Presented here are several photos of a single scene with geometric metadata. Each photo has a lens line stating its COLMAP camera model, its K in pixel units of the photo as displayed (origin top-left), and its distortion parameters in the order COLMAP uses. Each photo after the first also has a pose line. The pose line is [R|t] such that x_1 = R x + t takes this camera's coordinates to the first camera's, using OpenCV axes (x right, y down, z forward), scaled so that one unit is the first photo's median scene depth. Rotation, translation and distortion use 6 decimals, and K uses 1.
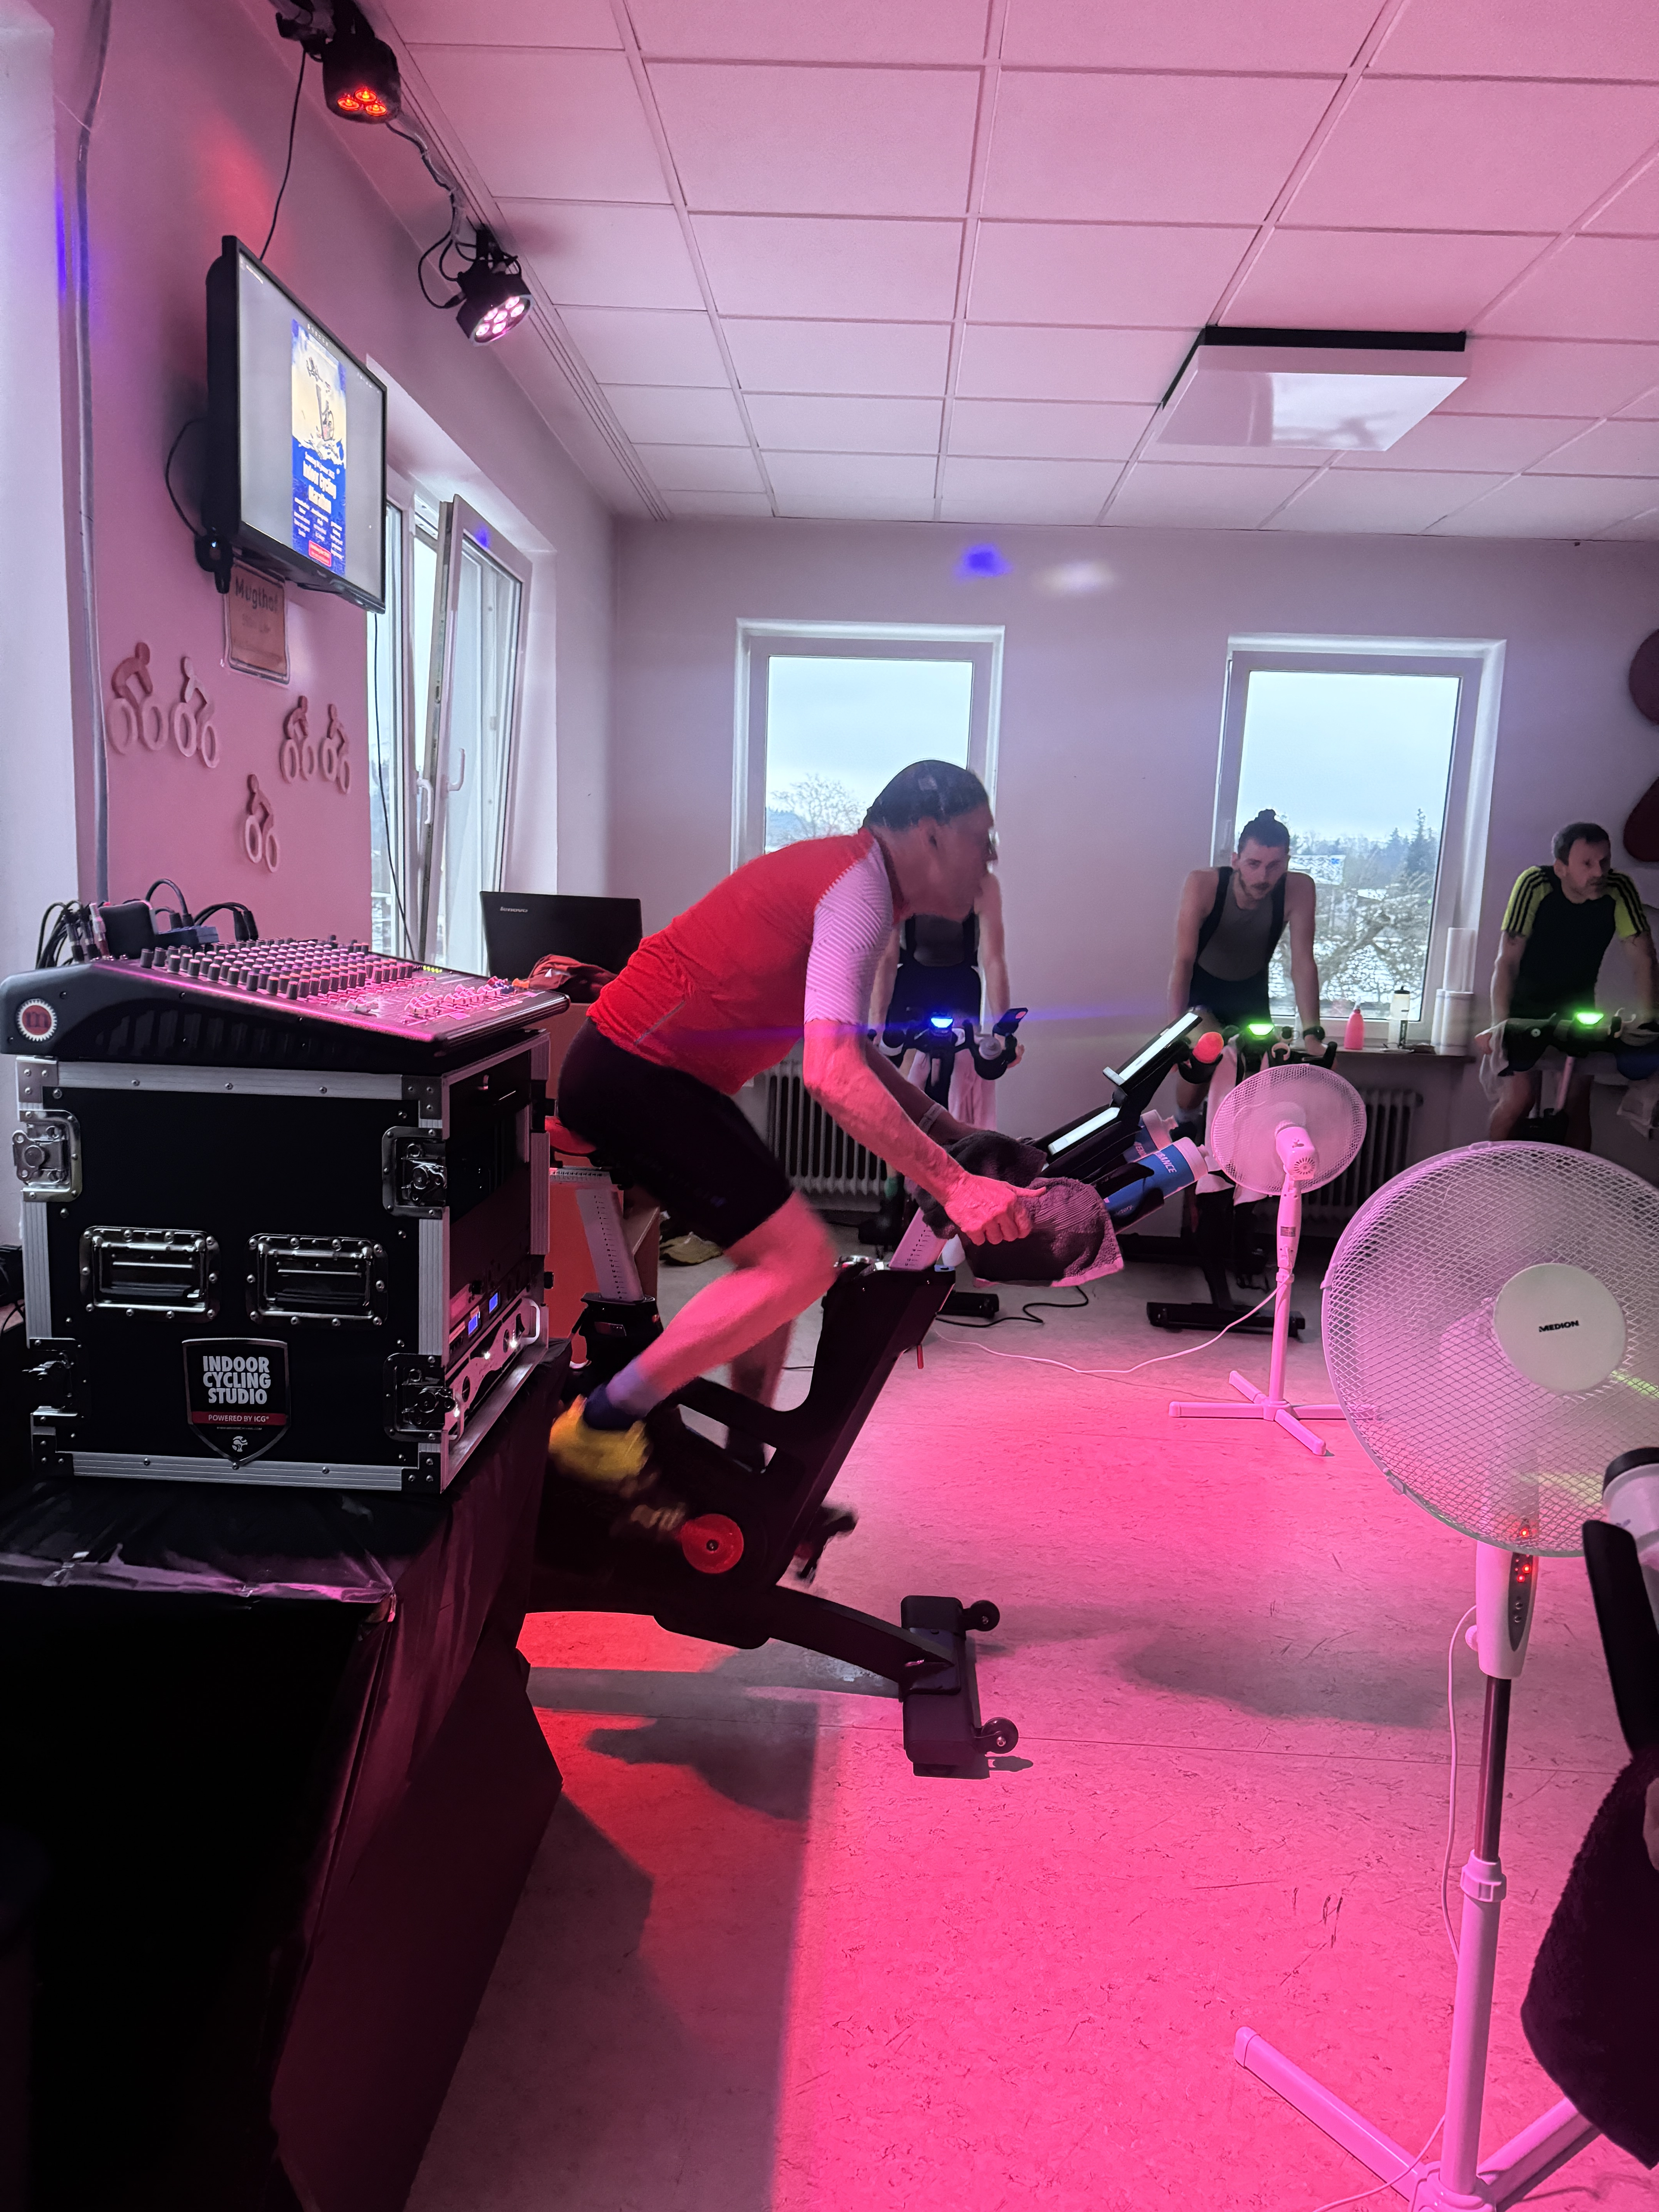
lens RADIAL K [[1578.8, 0, 814.6], [0, 1578.8, 1115.6], [0, 0, 1]] dist [0.044360, -0.045437]
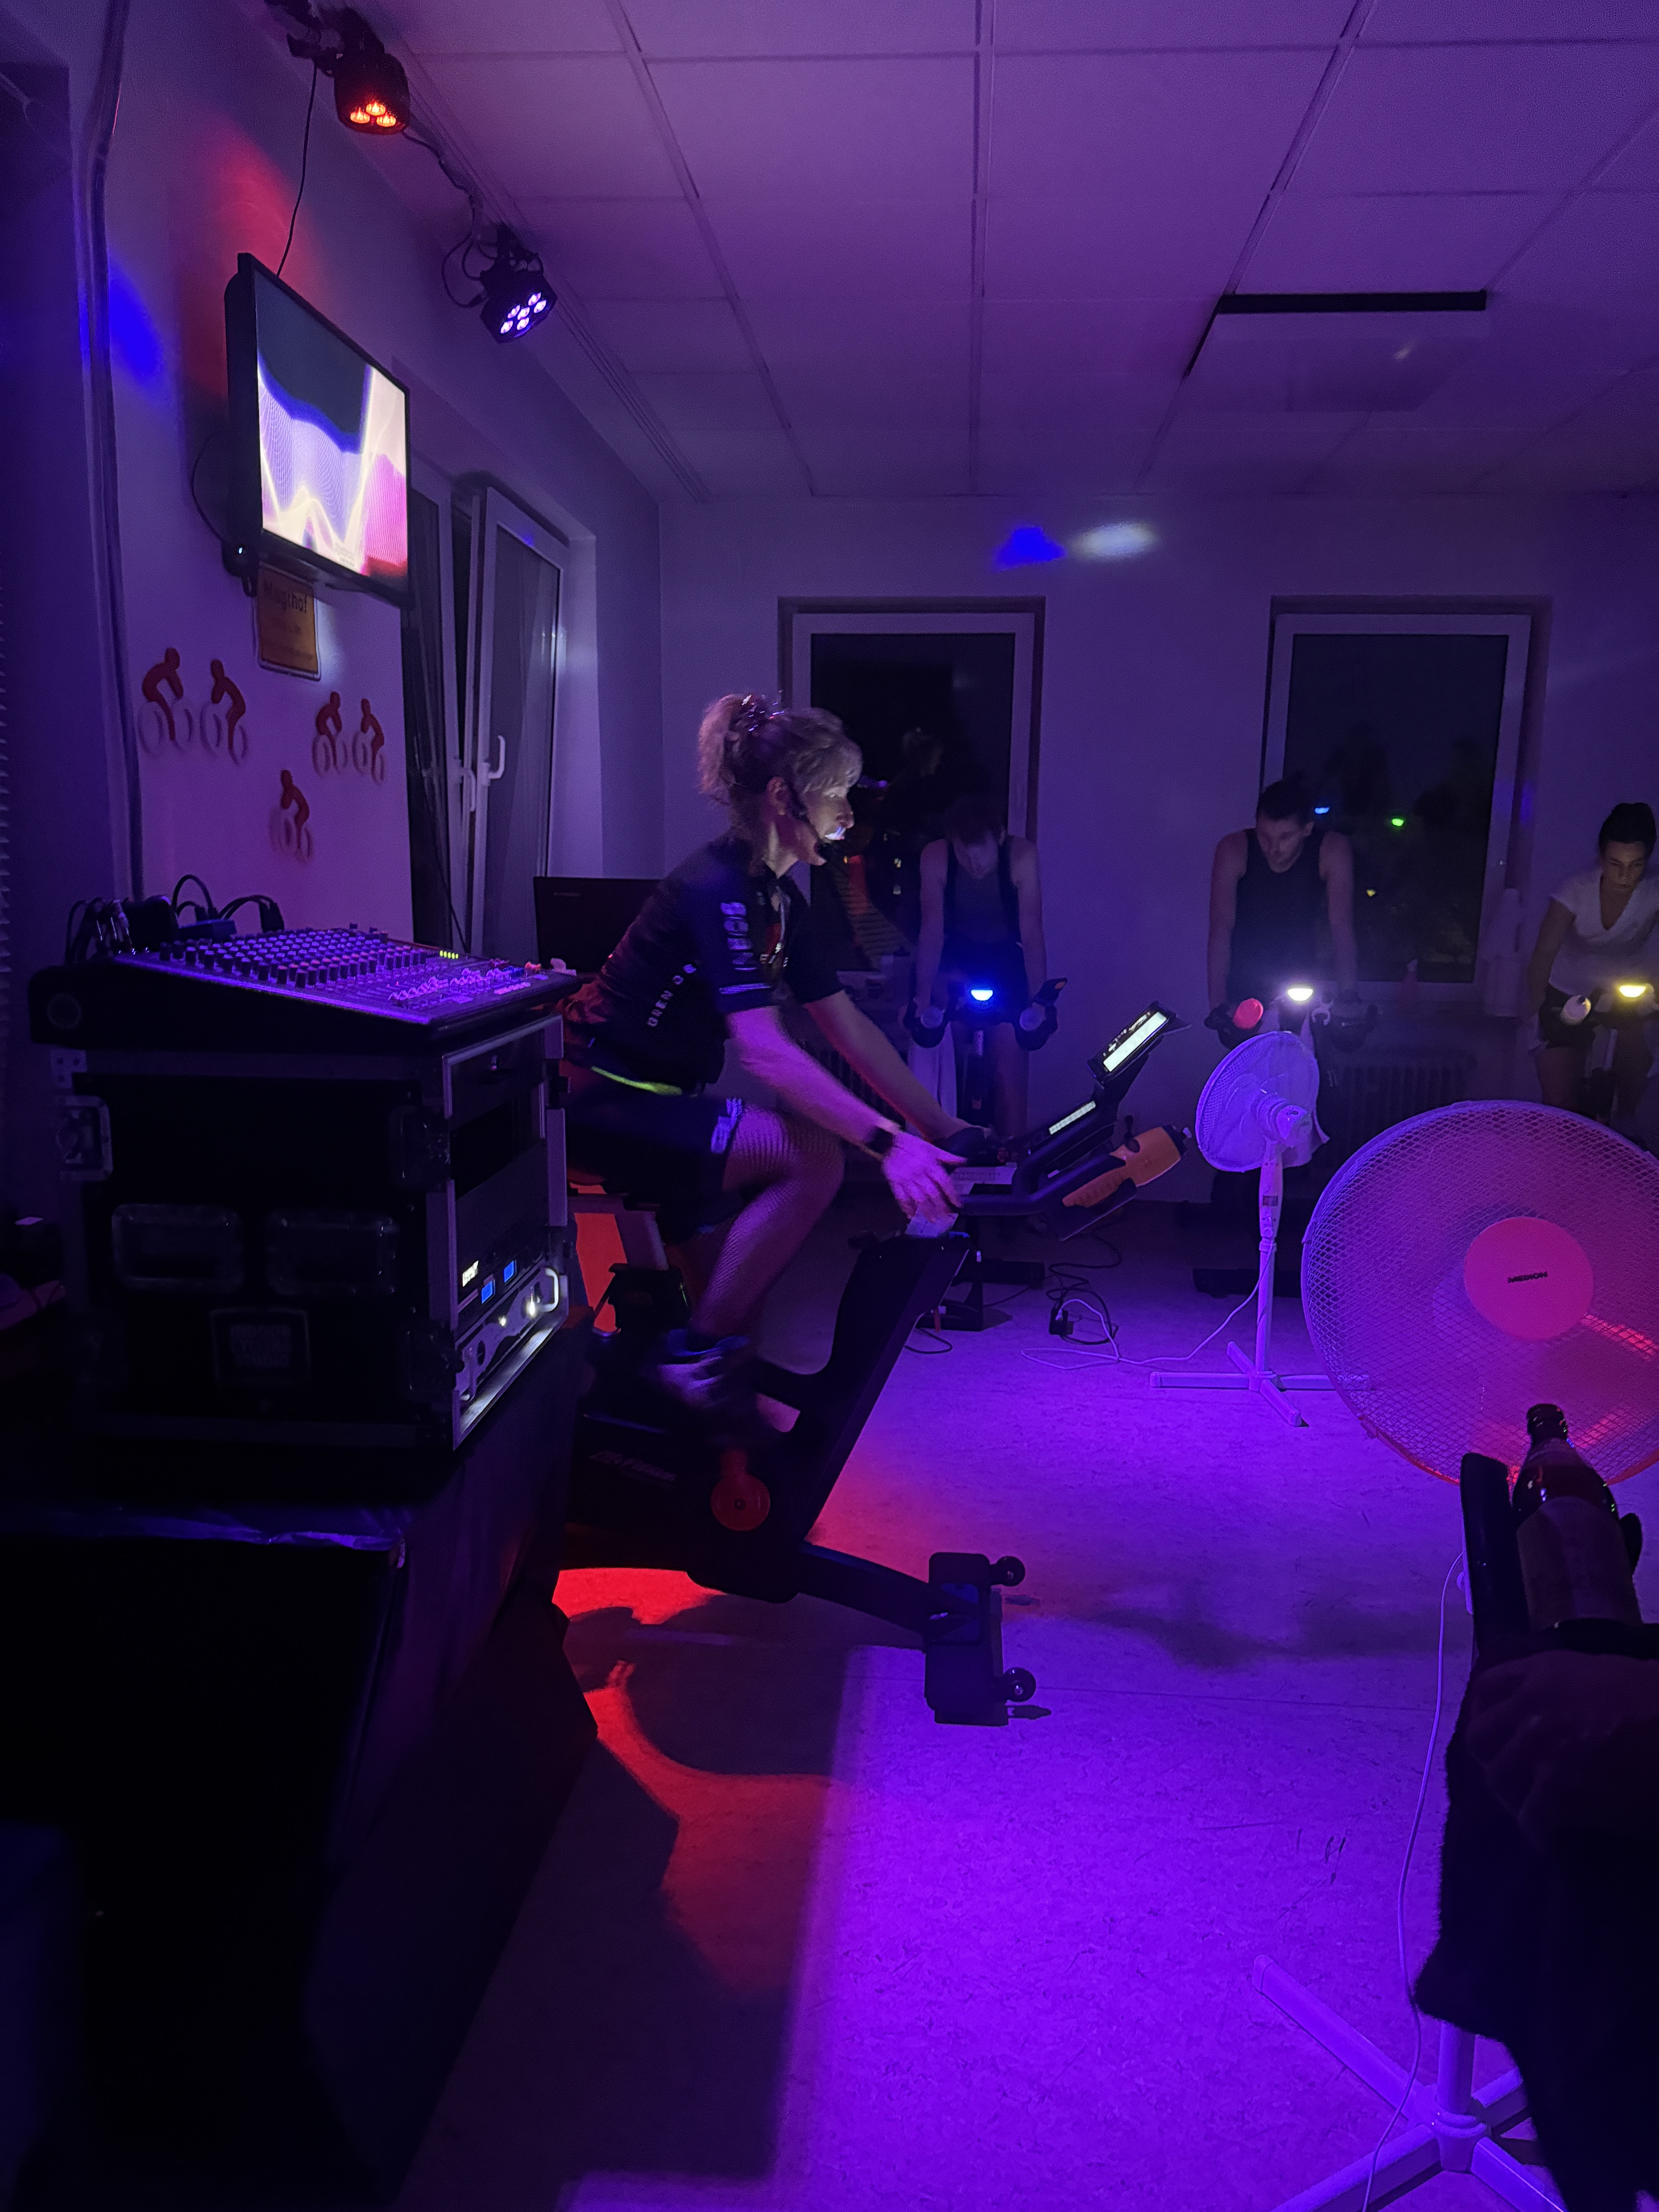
lens RADIAL K [[1578.8, 0, 827.5], [0, 1578.8, 1114.2], [0, 0, 1]] dist [0.044360, -0.045437]
pose [[0.999054, -0.017375, -0.039853, 0.042405], [0.017982, 0.999727, 0.014922, 0.001468], [0.039583, -0.015625, 0.999094, -0.032354]]
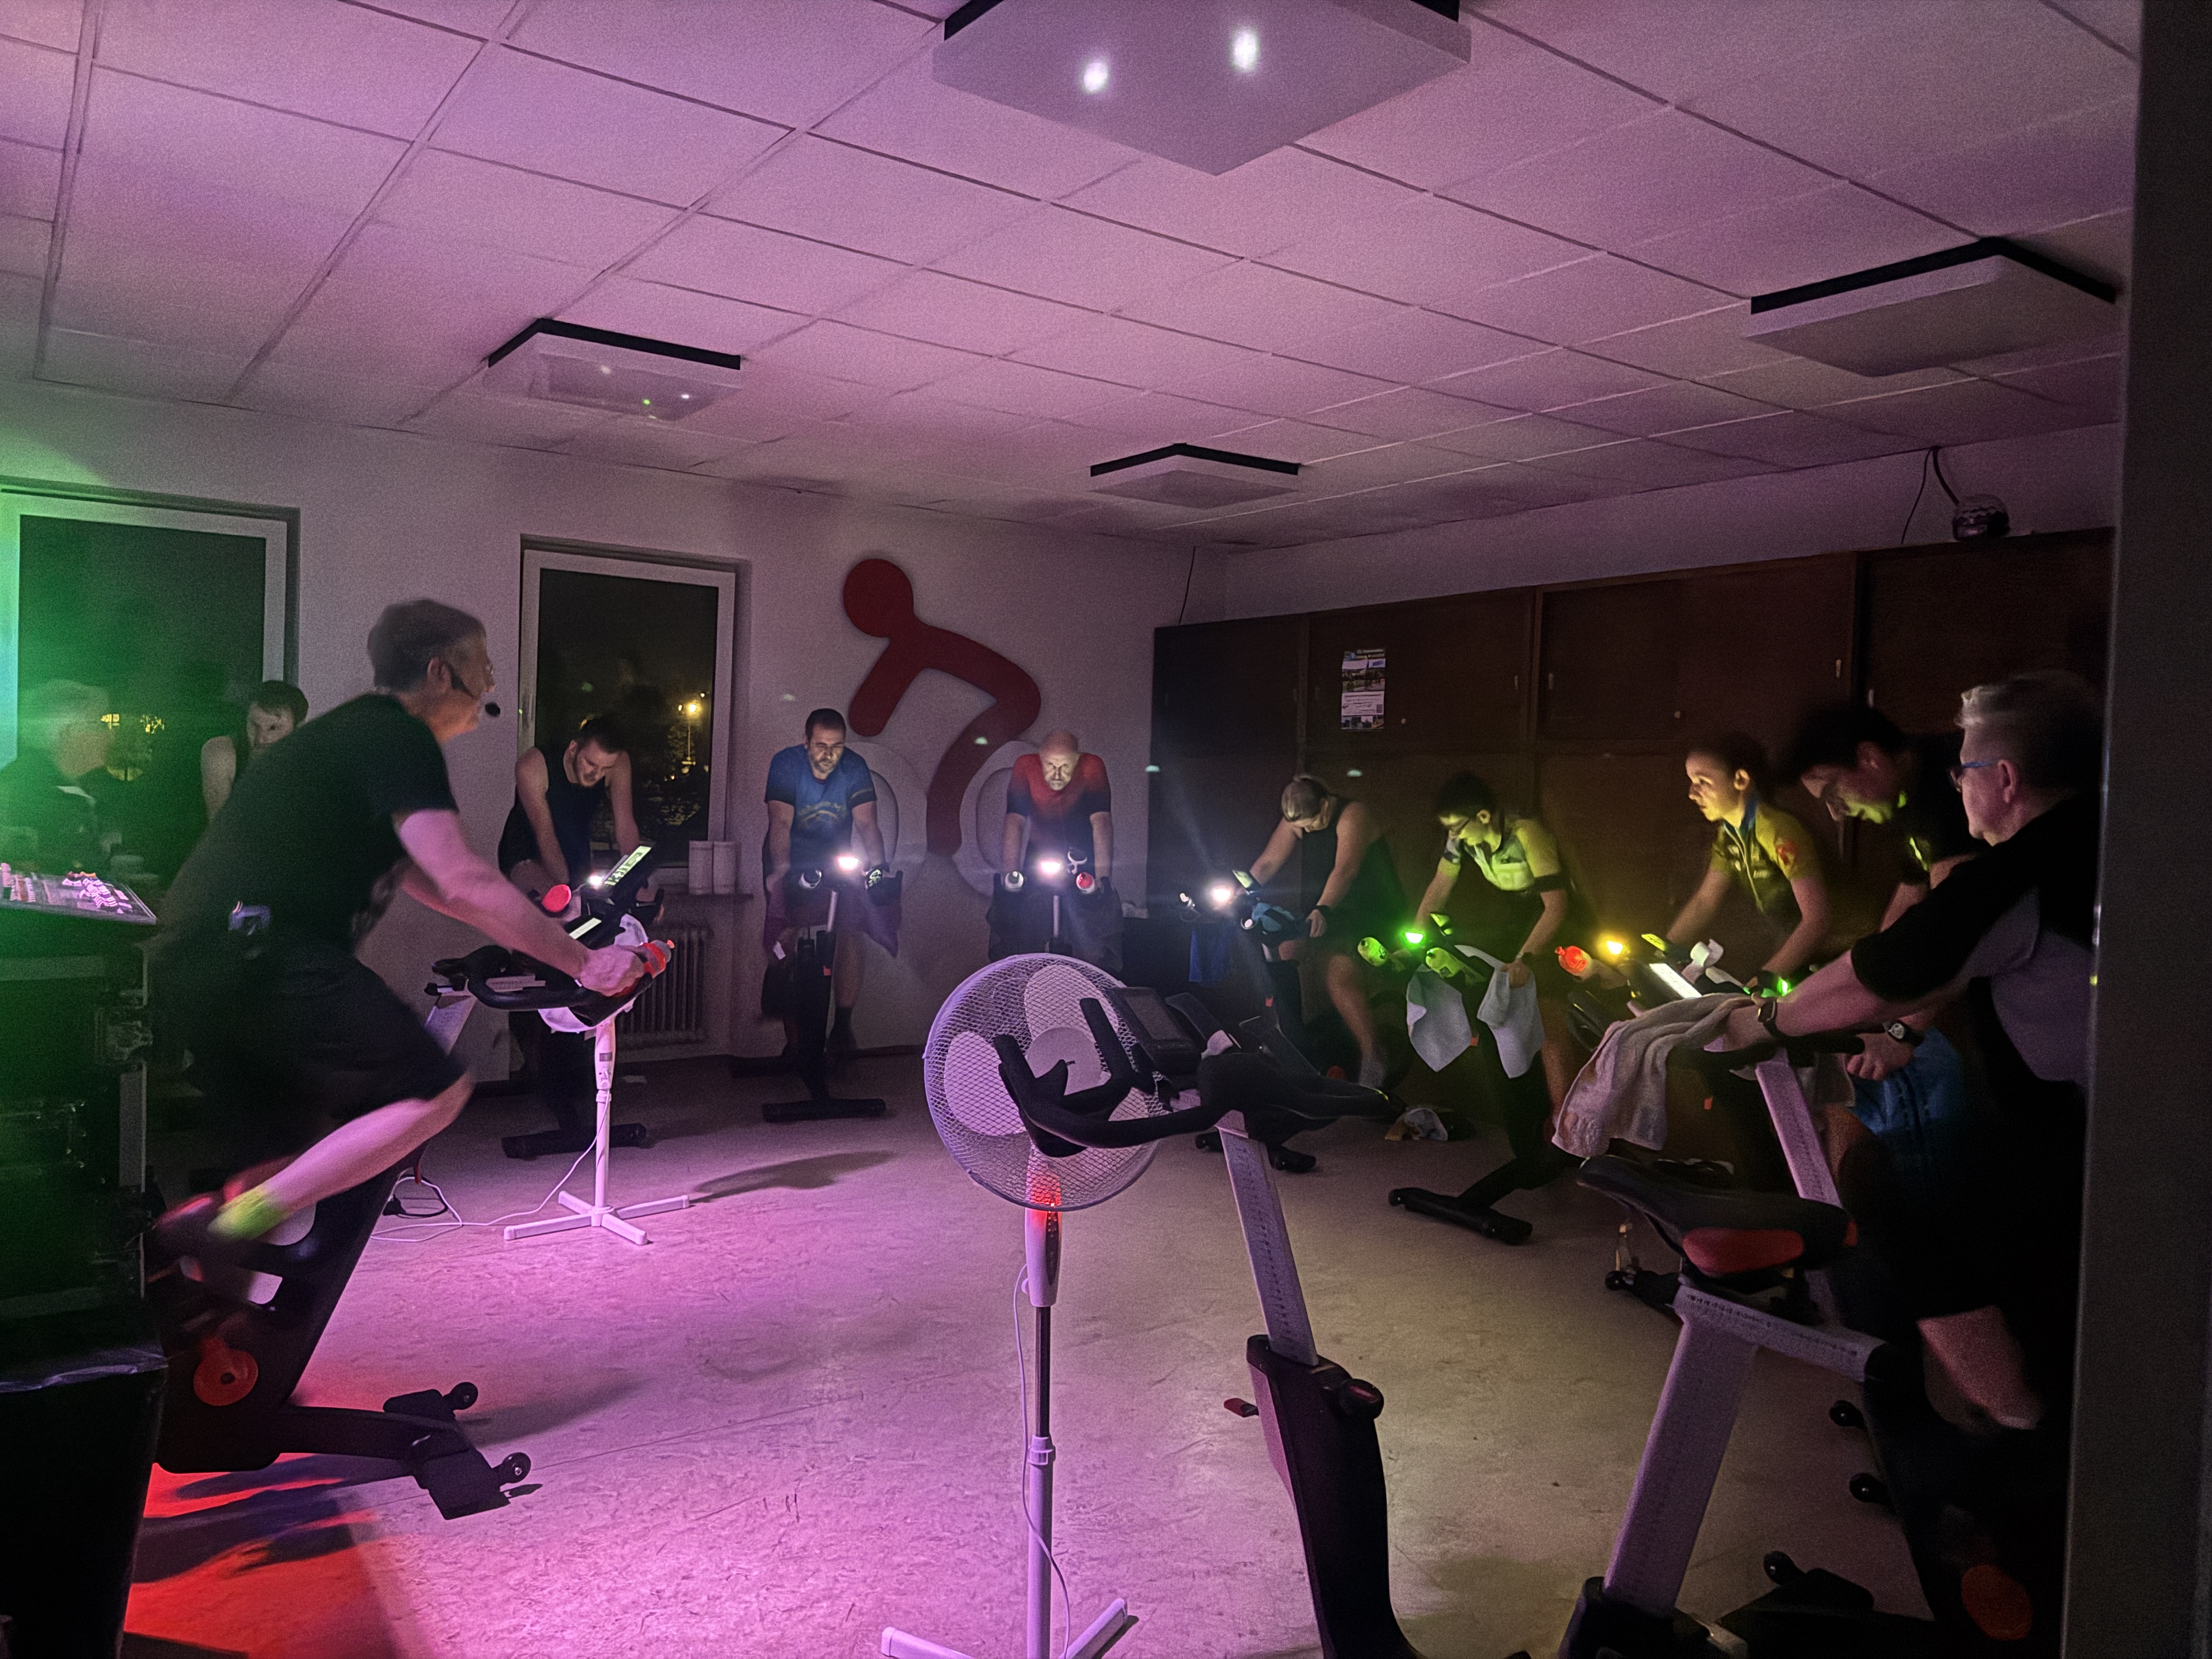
lens RADIAL K [[1578.8, 0, 1116.2], [0, 1578.8, 820.0], [0, 0, 1]] dist [0.044360, -0.045437]
pose [[0.787263, -0.030879, 0.615843, -0.271610], [0.086683, 0.994369, -0.060954, 0.008860], [-0.610494, 0.101370, 0.785507, -0.311077]]
